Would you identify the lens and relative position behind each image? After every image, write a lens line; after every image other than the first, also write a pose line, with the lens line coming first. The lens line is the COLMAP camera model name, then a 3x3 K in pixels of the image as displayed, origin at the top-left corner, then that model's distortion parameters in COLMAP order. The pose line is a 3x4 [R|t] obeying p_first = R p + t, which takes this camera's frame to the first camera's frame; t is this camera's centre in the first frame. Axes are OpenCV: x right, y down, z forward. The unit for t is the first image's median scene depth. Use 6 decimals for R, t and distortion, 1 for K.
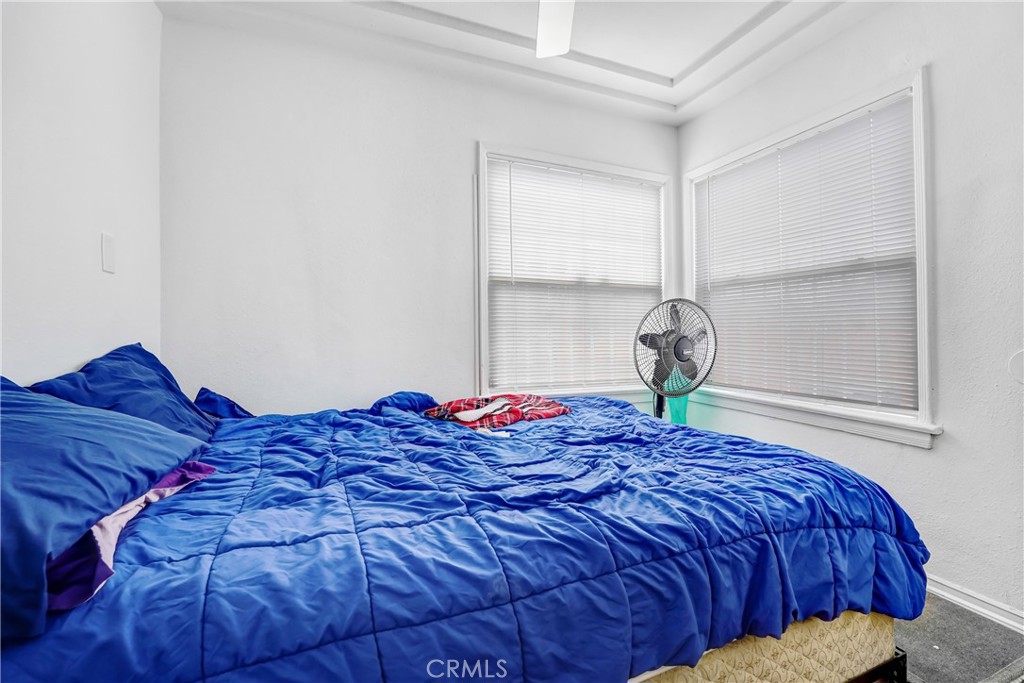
lens RADIAL K [[435.8, 0, 511.5], [0, 435.8, 332.2], [0, 0, 1]] dist [-0.003510, -0.000522]
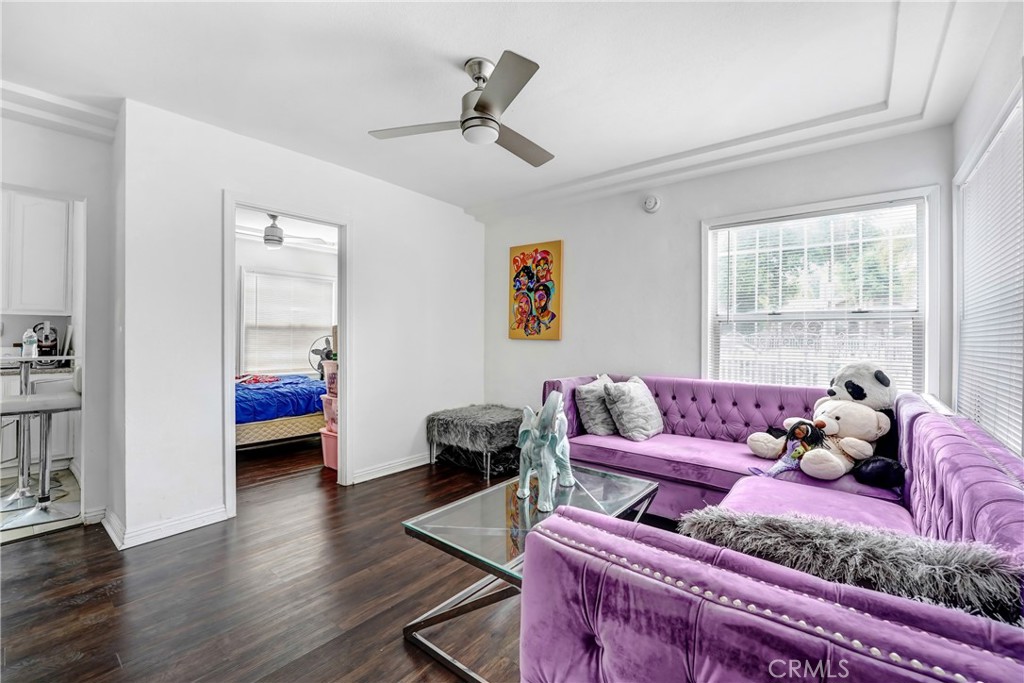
lens RADIAL K [[433.2, 0, 505.9], [0, 433.2, 336.6], [0, 0, 1]] dist [-0.018123, -0.000253]
pose [[0.875529, 0.007970, 0.483099, 0.062916], [-0.007385, 0.999968, -0.003114, -0.071195], [-0.483109, -0.000841, 0.875560, -1.775139]]
